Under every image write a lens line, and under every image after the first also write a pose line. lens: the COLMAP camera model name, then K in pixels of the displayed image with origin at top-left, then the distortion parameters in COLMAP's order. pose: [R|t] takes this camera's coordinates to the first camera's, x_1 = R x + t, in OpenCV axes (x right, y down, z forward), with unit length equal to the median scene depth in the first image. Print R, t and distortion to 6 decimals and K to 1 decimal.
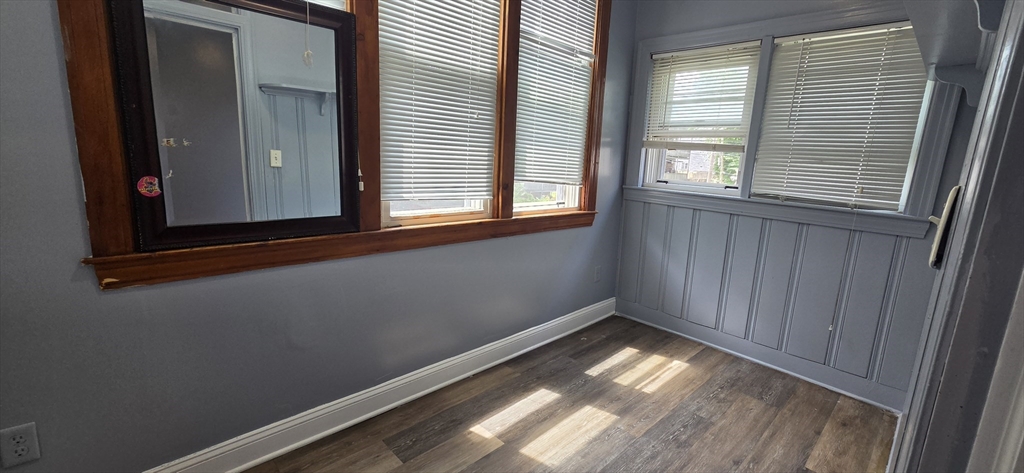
lens RADIAL K [[418.3, 0, 510.5], [0, 418.3, 234.1], [0, 0, 1]] dist [-0.000523, -0.000117]
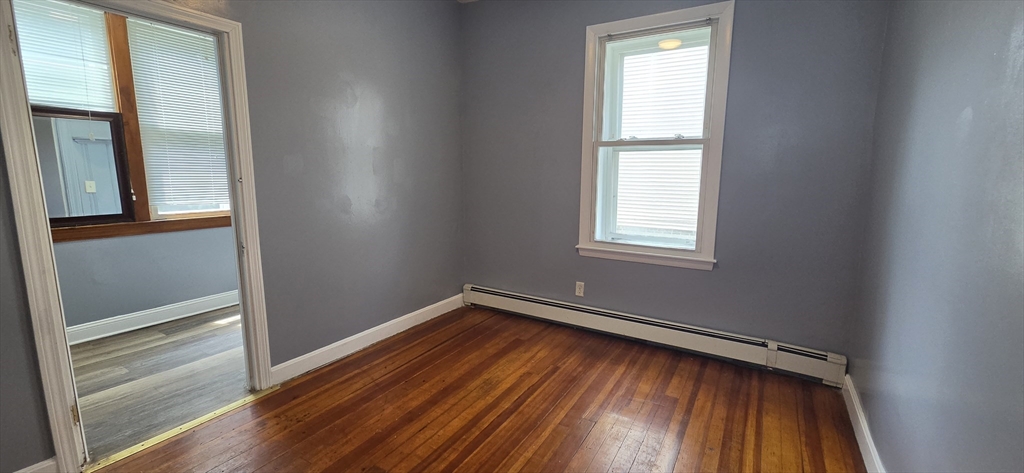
lens RADIAL K [[418.3, 0, 510.5], [0, 418.3, 234.1], [0, 0, 1]] dist [-0.000523, -0.000117]
pose [[0.969625, -0.078338, 0.231711, 0.586059], [0.086535, 0.995925, -0.025410, 0.169533], [-0.228776, 0.044690, 0.972453, -0.856964]]
